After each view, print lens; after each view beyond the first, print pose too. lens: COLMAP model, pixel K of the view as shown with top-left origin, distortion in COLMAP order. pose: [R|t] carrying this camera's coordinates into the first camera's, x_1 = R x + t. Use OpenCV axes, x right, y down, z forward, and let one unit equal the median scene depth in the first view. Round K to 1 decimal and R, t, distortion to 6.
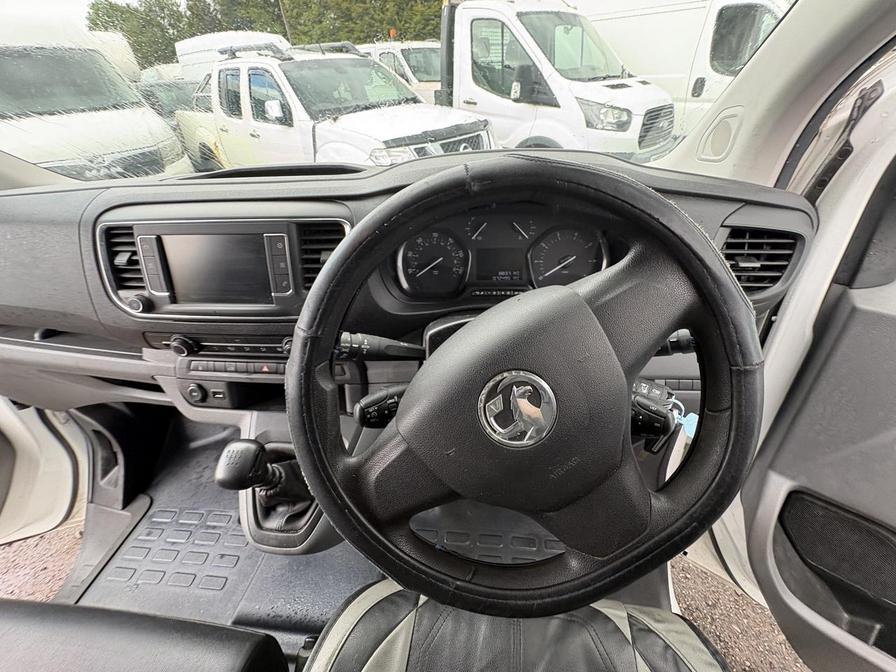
lens RADIAL K [[356.4, 0, 448.5], [0, 356.4, 338.5], [0, 0, 1]] dist [0.002104, 0.000228]
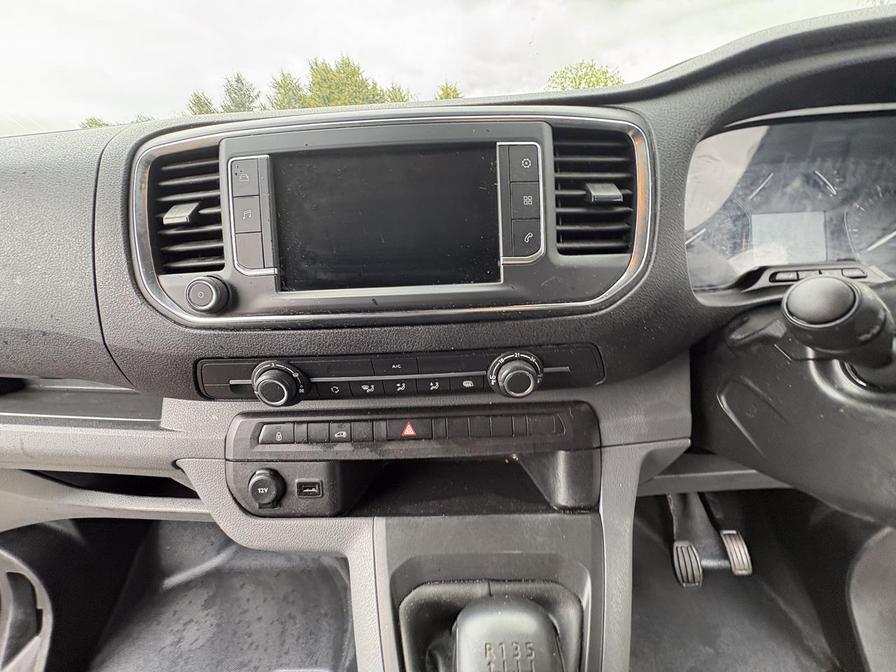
lens RADIAL K [[356.4, 0, 444.7], [0, 356.4, 337.3], [0, 0, 1]] dist [0.002104, 0.000228]
pose [[0.995843, -0.033618, 0.084654, -0.541484], [0.052223, 0.972201, -0.228249, 0.079521], [-0.074628, 0.231721, 0.969916, 0.478102]]
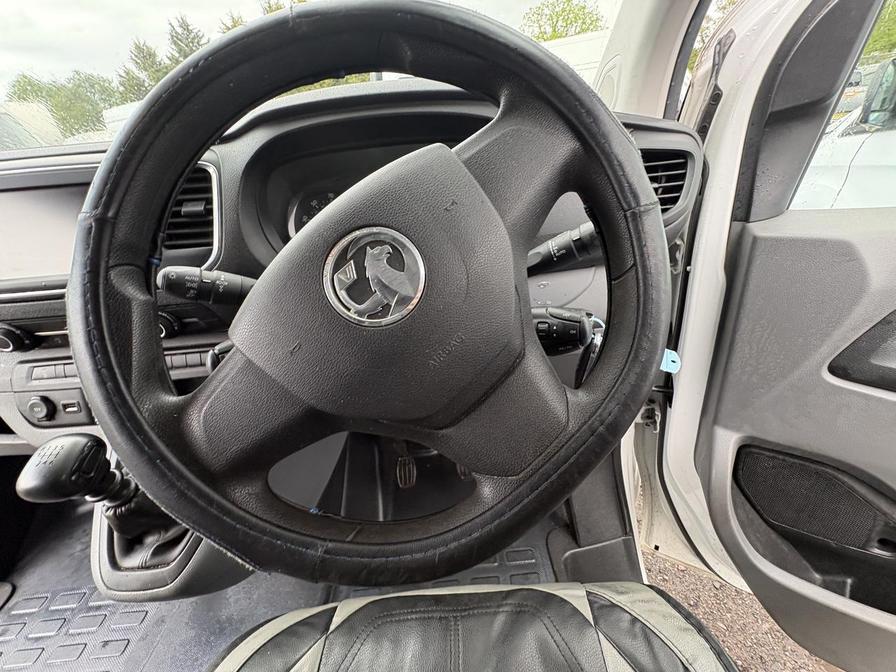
lens RADIAL K [[356.4, 0, 450.2], [0, 356.4, 339.7], [0, 0, 1]] dist [0.002104, 0.000228]
pose [[0.988442, -0.092992, 0.119726, 0.120286], [0.106914, 0.987519, -0.115657, 0.213287], [-0.107477, 0.127120, 0.986047, 0.118084]]
